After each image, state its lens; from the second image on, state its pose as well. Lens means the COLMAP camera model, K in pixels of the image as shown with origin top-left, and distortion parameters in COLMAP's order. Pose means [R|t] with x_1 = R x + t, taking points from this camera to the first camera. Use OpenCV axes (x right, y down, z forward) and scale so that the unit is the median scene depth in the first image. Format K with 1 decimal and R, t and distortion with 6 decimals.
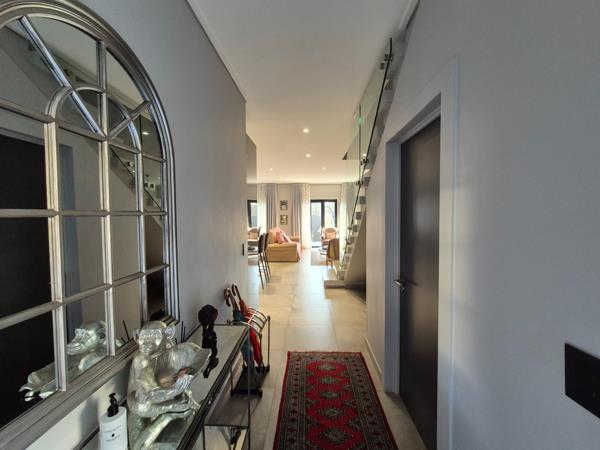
lens RADIAL K [[243.8, 0, 300.0], [0, 243.8, 225.0], [0, 0, 1]] dist [-0.000240, -0.000110]
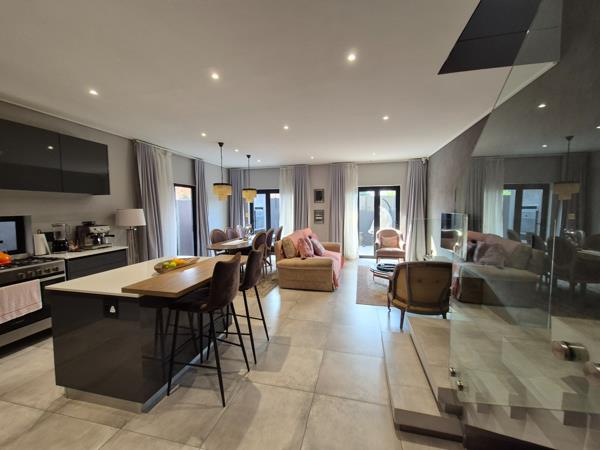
lens RADIAL K [[243.8, 0, 300.0], [0, 243.8, 225.0], [0, 0, 1]] dist [-0.000240, -0.000110]
pose [[0.981294, 0.011305, -0.192184, 0.015825], [-0.006690, 0.999674, 0.024644, -0.015034], [0.192400, -0.022897, 0.981049, 0.308838]]
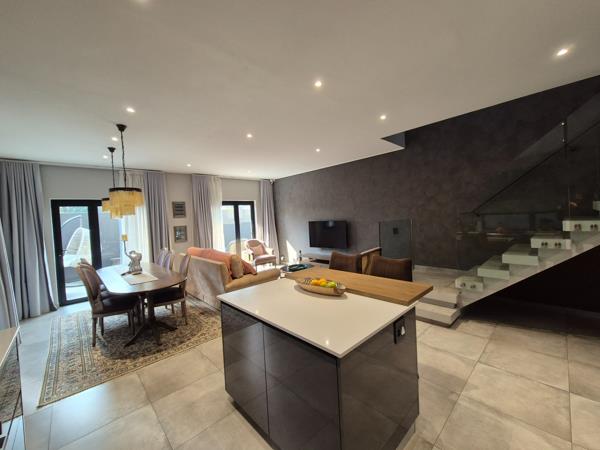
lens RADIAL K [[243.8, 0, 300.0], [0, 243.8, 225.0], [0, 0, 1]] dist [-0.000240, -0.000110]
pose [[0.699271, -0.054118, 0.712805, -0.292272], [0.078716, 0.996896, -0.001535, -0.020666], [-0.710509, 0.057182, 0.701361, 0.385809]]
